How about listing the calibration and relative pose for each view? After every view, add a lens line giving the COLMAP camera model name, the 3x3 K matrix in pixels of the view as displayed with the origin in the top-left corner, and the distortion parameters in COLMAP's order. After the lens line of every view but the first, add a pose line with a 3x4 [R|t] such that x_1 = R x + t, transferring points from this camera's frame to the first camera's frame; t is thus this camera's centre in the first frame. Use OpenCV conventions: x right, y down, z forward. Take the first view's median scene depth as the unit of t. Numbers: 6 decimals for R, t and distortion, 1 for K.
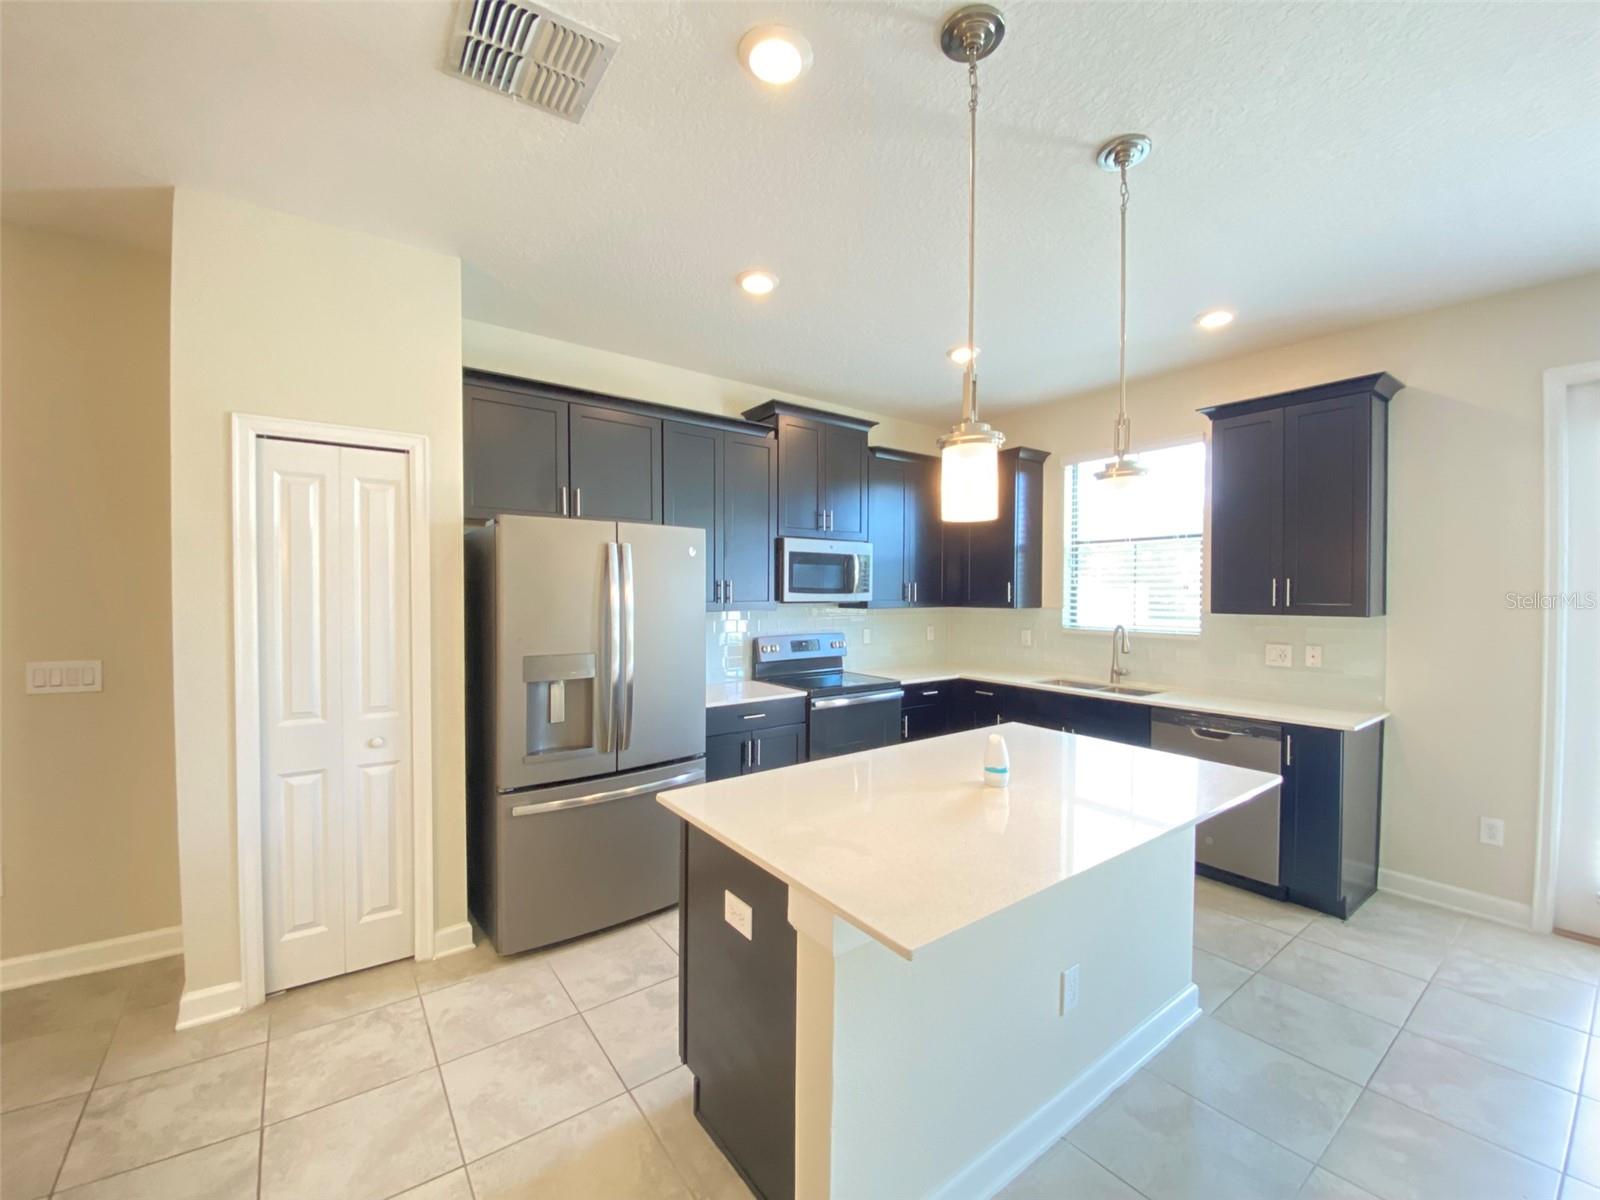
lens RADIAL K [[640.3, 0, 795.9], [0, 640.3, 603.9], [0, 0, 1]] dist [0.001202, -0.012926]
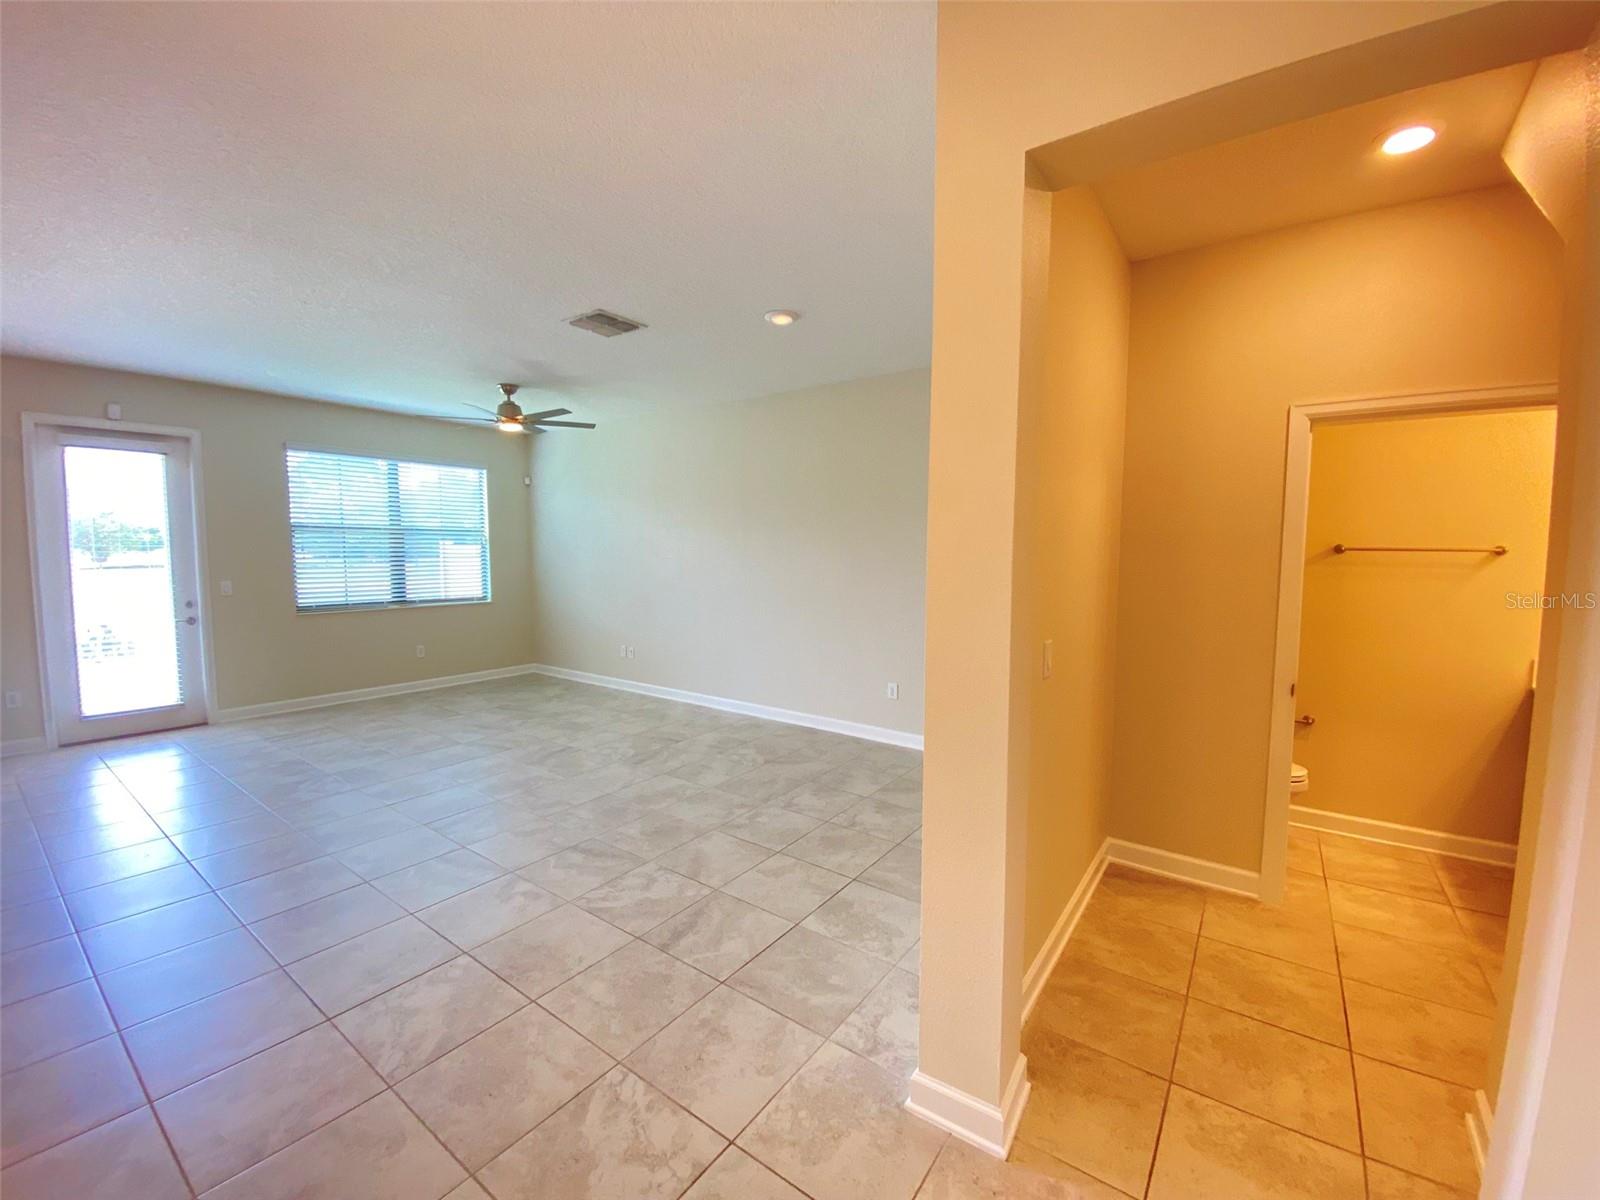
lens RADIAL K [[653.7, 0, 805.5], [0, 653.7, 596.9], [0, 0, 1]] dist [0.010714, -0.015348]
pose [[-0.310978, -0.074326, 0.947506, -0.791015], [0.005502, 0.996780, 0.079997, -0.010387], [-0.950401, 0.030091, -0.309568, -0.316501]]
